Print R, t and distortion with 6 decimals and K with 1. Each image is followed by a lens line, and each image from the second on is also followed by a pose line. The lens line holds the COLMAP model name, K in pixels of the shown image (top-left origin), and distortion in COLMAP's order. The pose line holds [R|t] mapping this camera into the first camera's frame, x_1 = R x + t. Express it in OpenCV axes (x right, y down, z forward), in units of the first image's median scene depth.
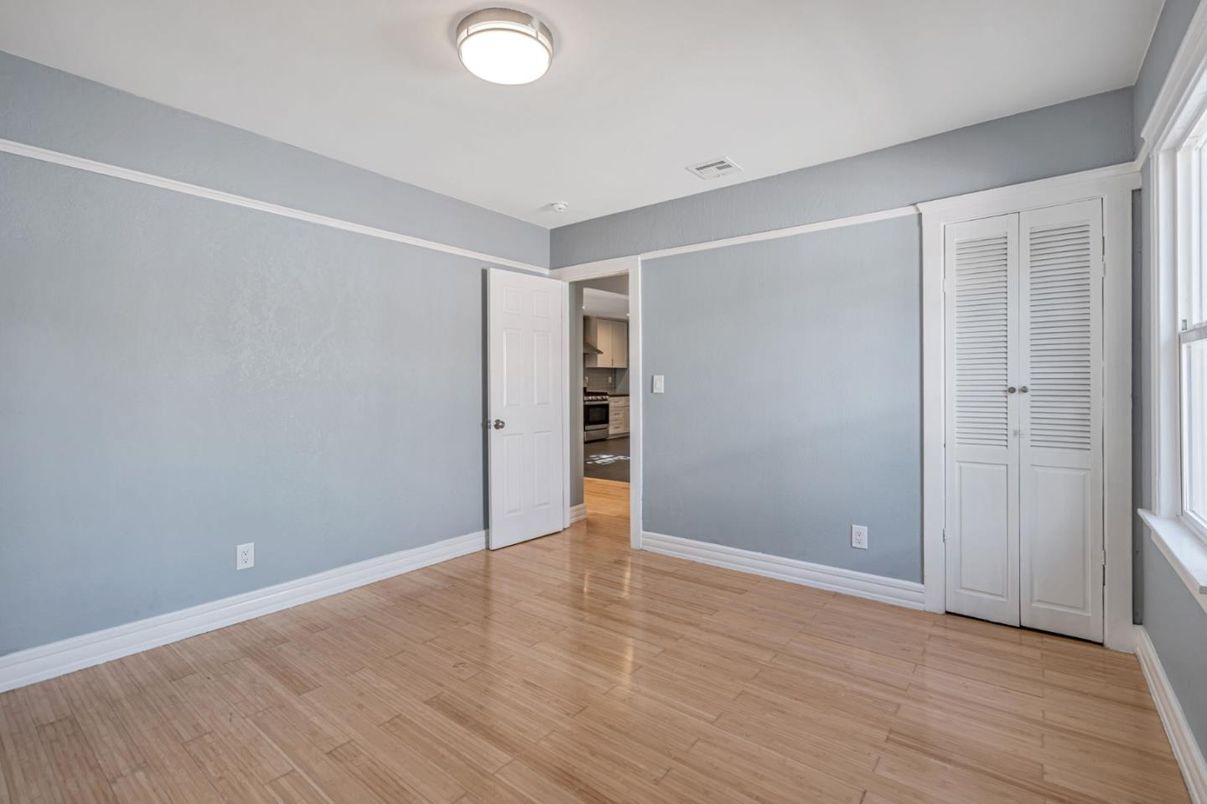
lens RADIAL K [[550.2, 0, 596.9], [0, 550.2, 388.9], [0, 0, 1]] dist [-0.004784, 0.005000]
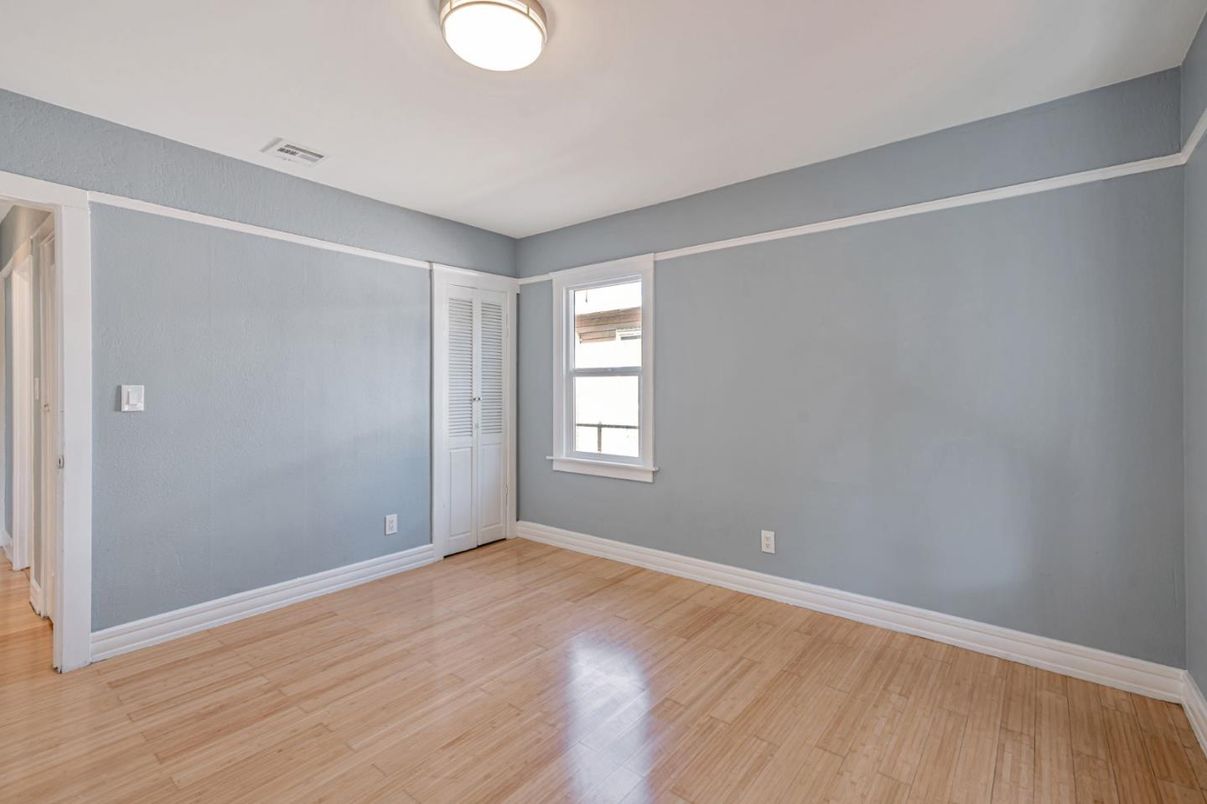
lens RADIAL K [[550.2, 0, 598.0], [0, 550.2, 397.7], [0, 0, 1]] dist [-0.004784, 0.005000]
pose [[-0.001318, -0.007994, 0.999967, -0.782751], [0.013450, 0.999877, 0.008011, -0.009398], [-0.999909, 0.013460, -0.001210, 0.606795]]
